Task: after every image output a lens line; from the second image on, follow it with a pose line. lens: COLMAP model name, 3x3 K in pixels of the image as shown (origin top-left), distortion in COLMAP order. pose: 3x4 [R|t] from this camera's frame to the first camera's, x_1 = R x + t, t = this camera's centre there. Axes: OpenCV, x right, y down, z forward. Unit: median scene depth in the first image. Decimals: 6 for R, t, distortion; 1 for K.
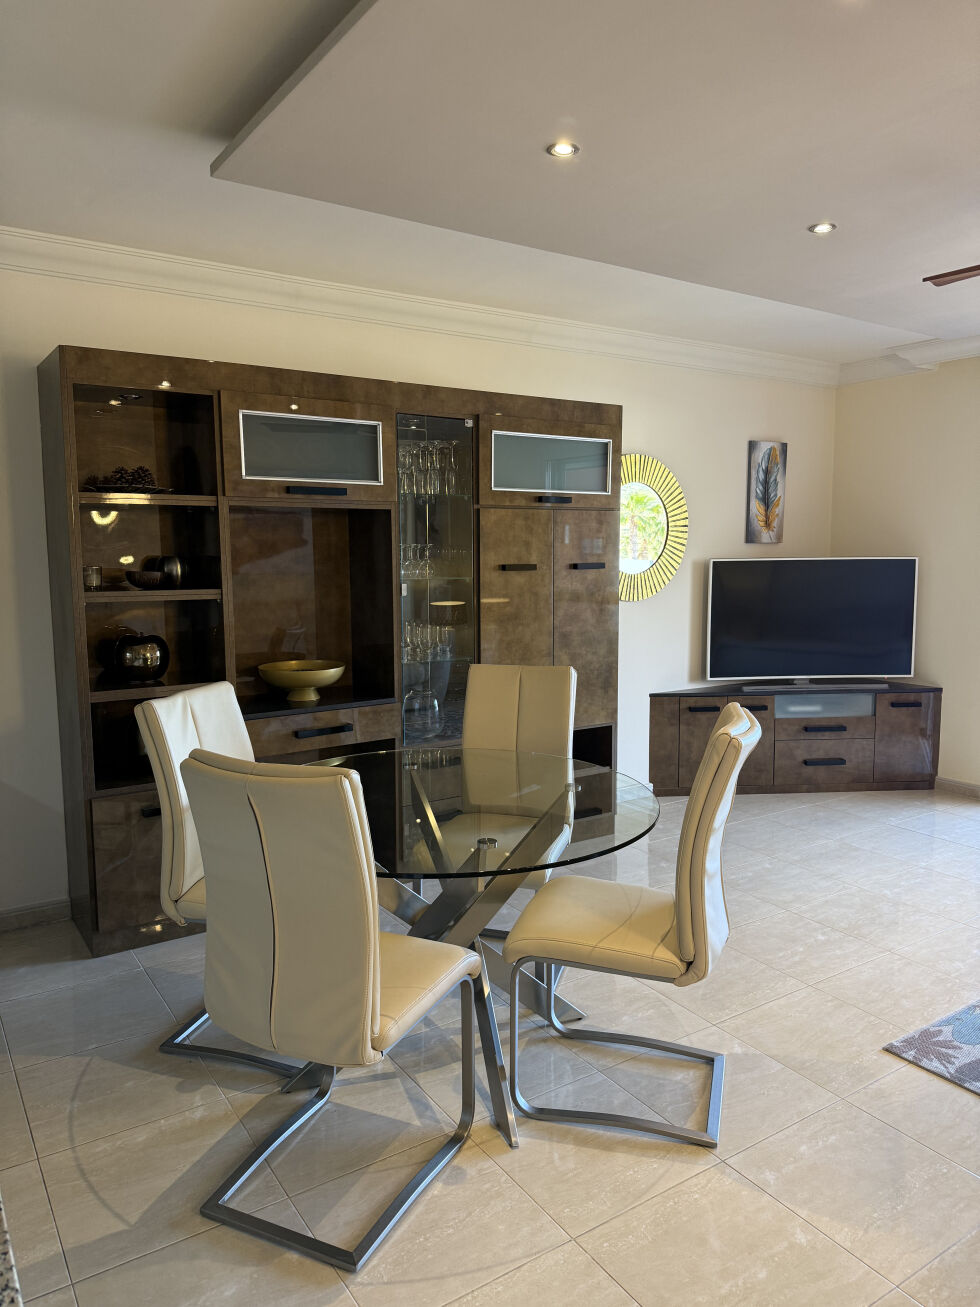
lens RADIAL K [[914.1, 0, 482.3], [0, 914.1, 650.7], [0, 0, 1]] dist [0.062002, -0.068093]
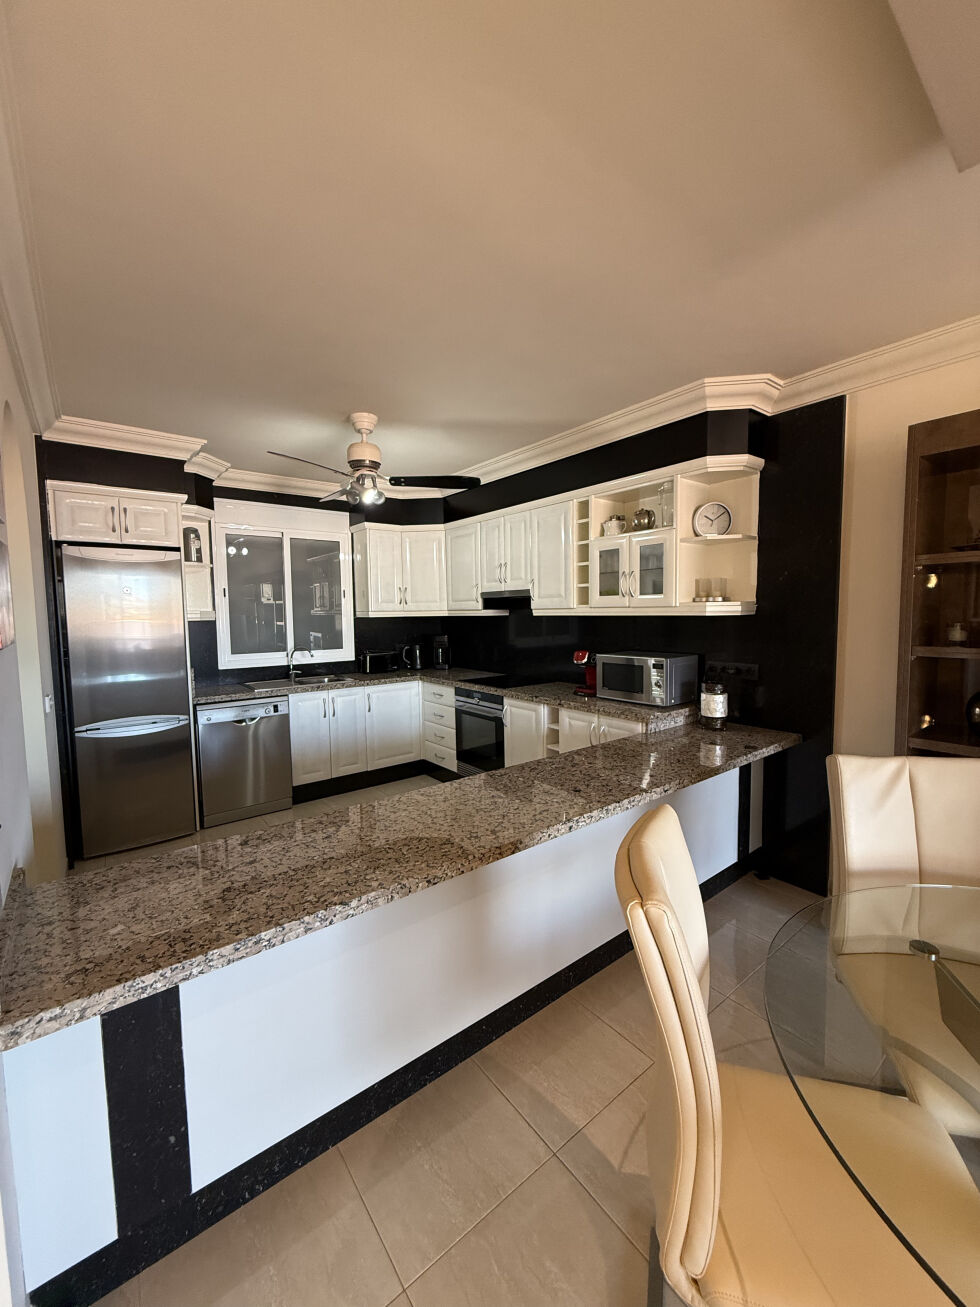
lens RADIAL K [[520.9, 0, 487.6], [0, 520.9, 653.5], [0, 0, 1]] dist [0.004553, -0.002025]
pose [[0.083065, 0.084526, -0.992953, 0.083155], [-0.096284, 0.992416, 0.076426, -0.030778], [0.991882, 0.089257, 0.090574, 0.260744]]
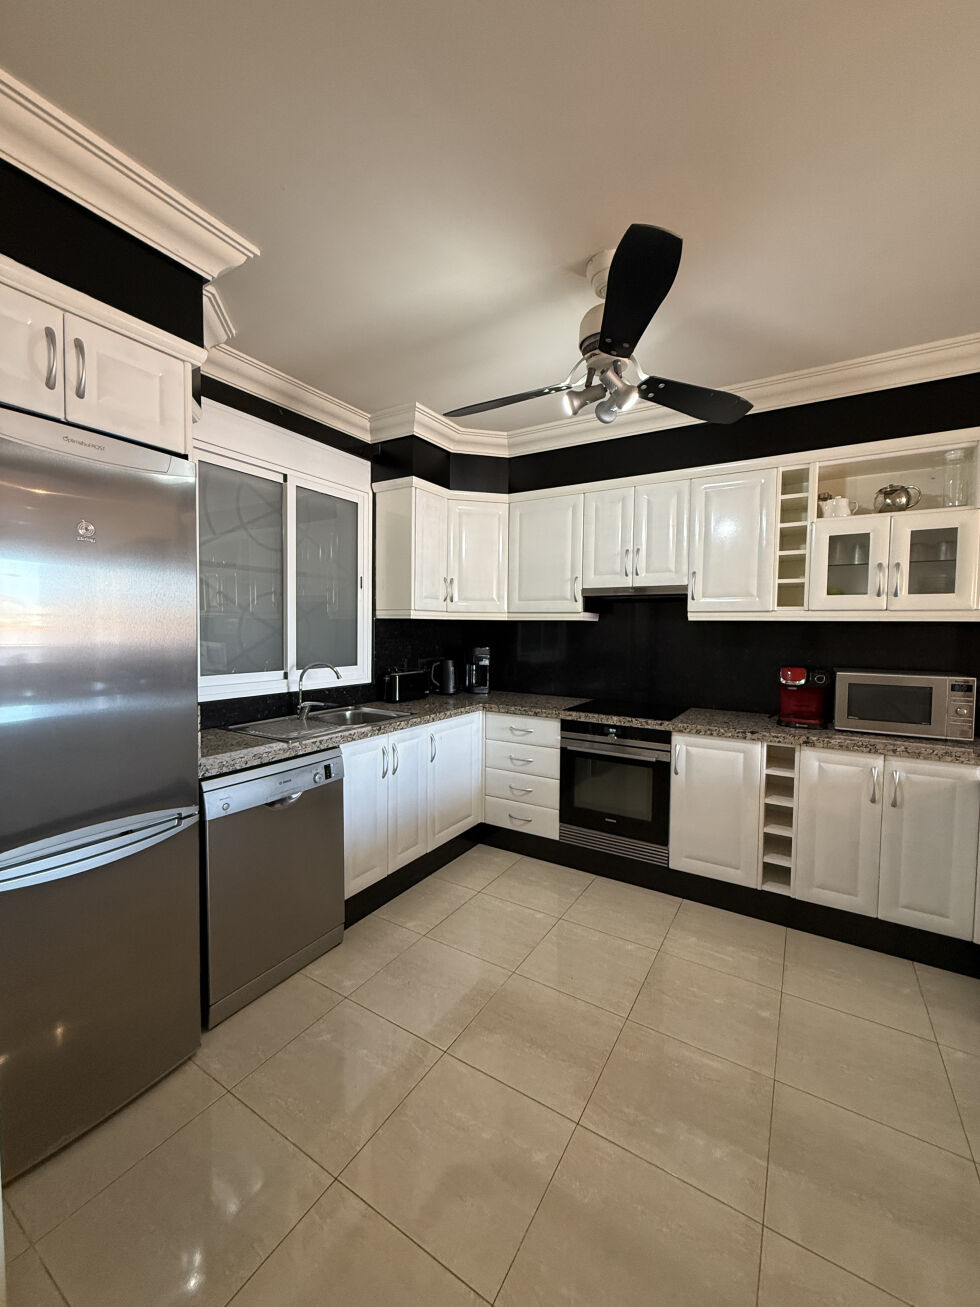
lens RADIAL K [[520.9, 0, 491.7], [0, 520.9, 651.8], [0, 0, 1]] dist [0.004553, -0.002025]
pose [[0.430583, 0.051396, -0.901086, -0.227140], [-0.112554, 0.993641, 0.002892, 0.018592], [0.895505, 0.100175, 0.433630, -0.022857]]
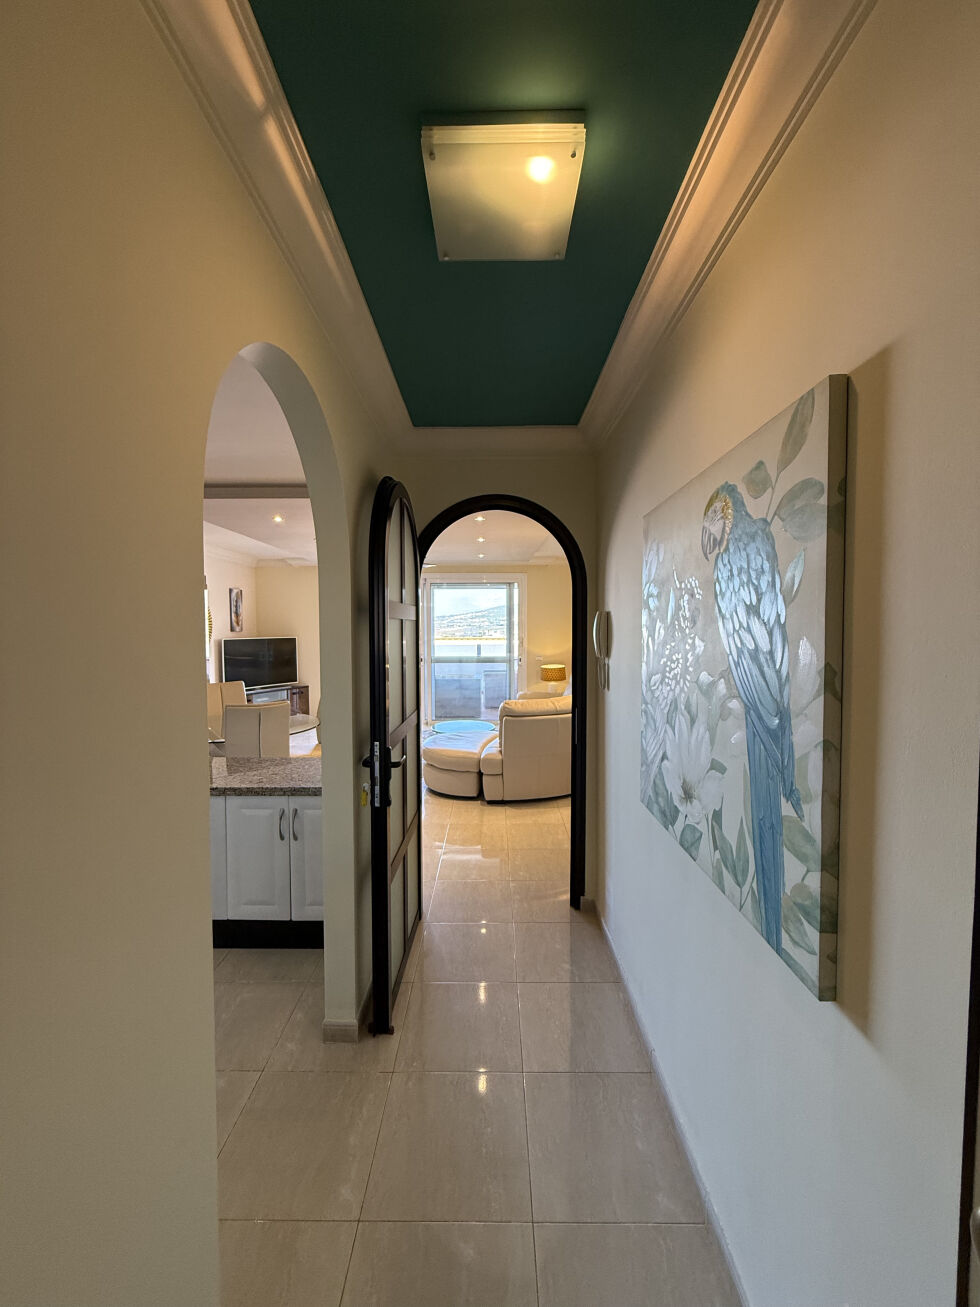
lens RADIAL K [[520.9, 0, 487.6], [0, 520.9, 647.6], [0, 0, 1]] dist [0.004553, -0.002025]
pose [[0.552773, -0.031005, 0.832755, -0.469807], [0.091074, 0.995569, -0.023387, 0.012986], [-0.828340, 0.088770, 0.553148, -0.273497]]
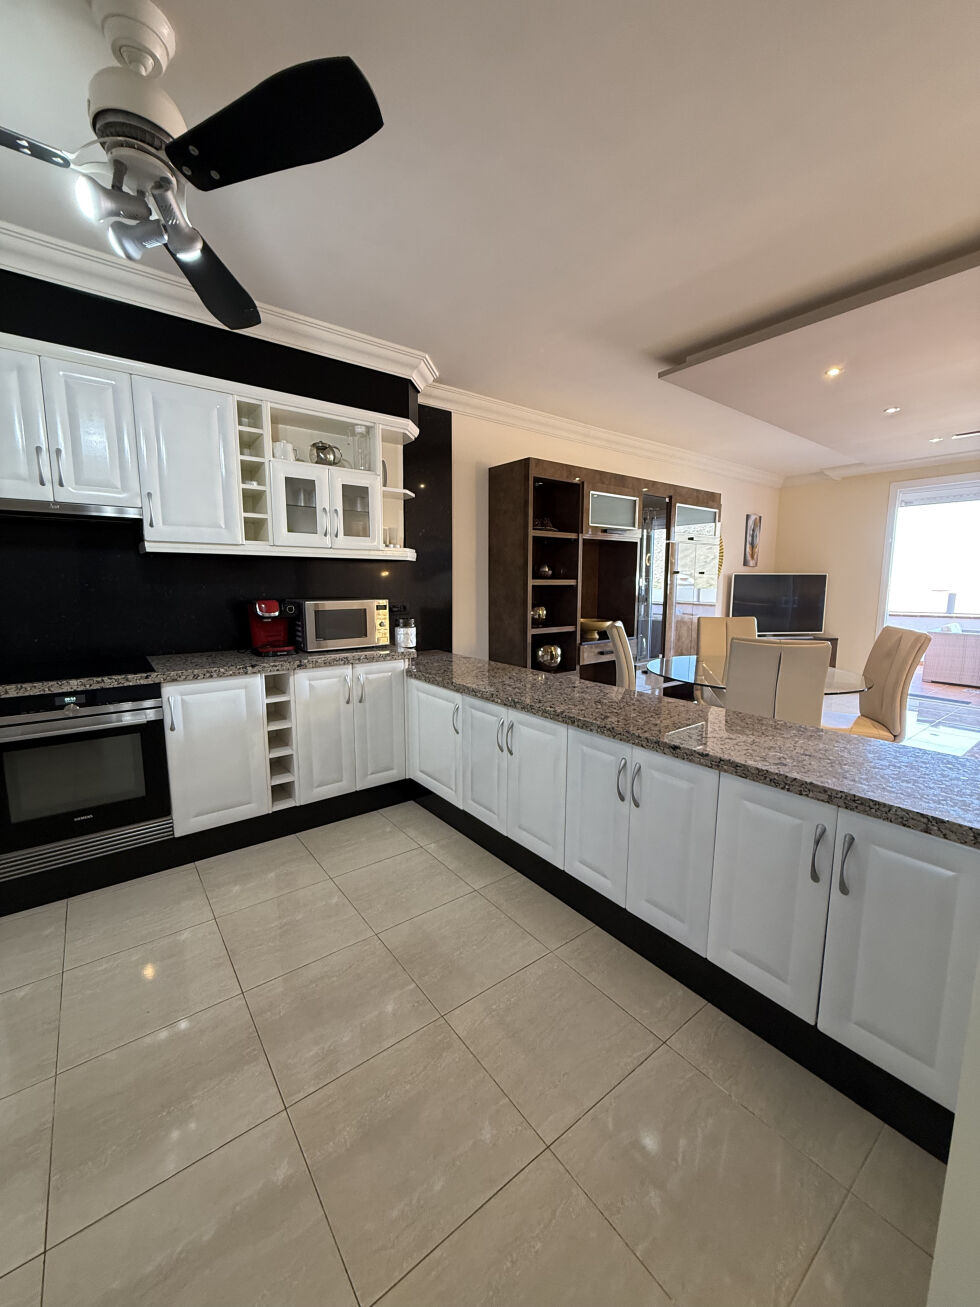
lens RADIAL K [[520.9, 0, 488.3], [0, 520.9, 650.9], [0, 0, 1]] dist [0.004553, -0.002025]
pose [[0.996768, -0.002517, 0.080300, -0.365573], [0.000588, 0.999711, 0.024028, 0.040016], [-0.080337, -0.023903, 0.996481, -0.084768]]
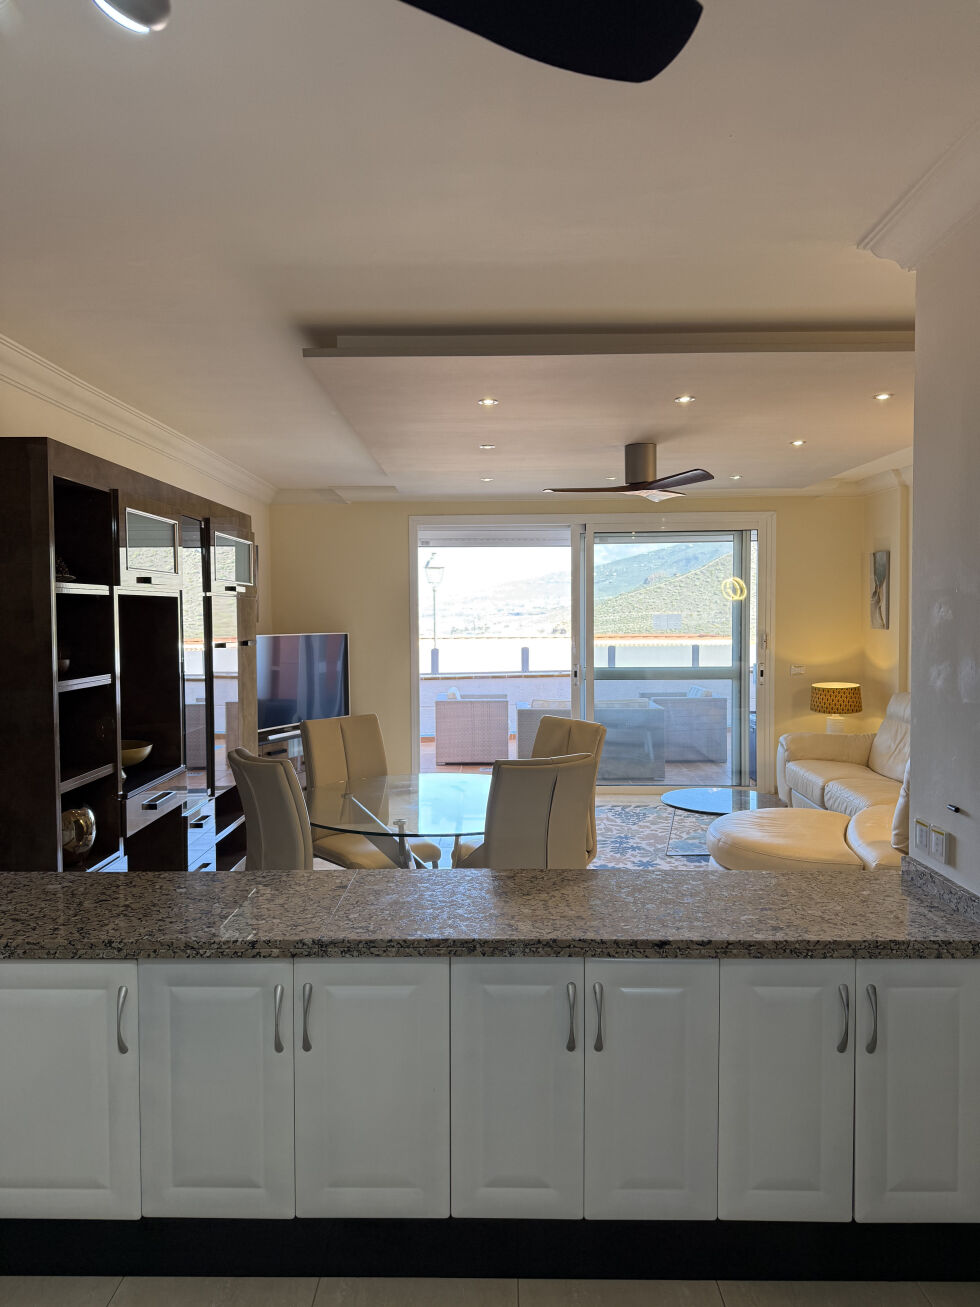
lens RADIAL K [[914.1, 0, 490.2], [0, 914.1, 651.7], [0, 0, 1]] dist [0.062002, -0.068093]
pose [[0.554514, -0.030733, 0.831607, -0.588481], [0.093922, 0.995244, -0.025846, -0.014954], [-0.826857, 0.092438, 0.554763, 0.037054]]
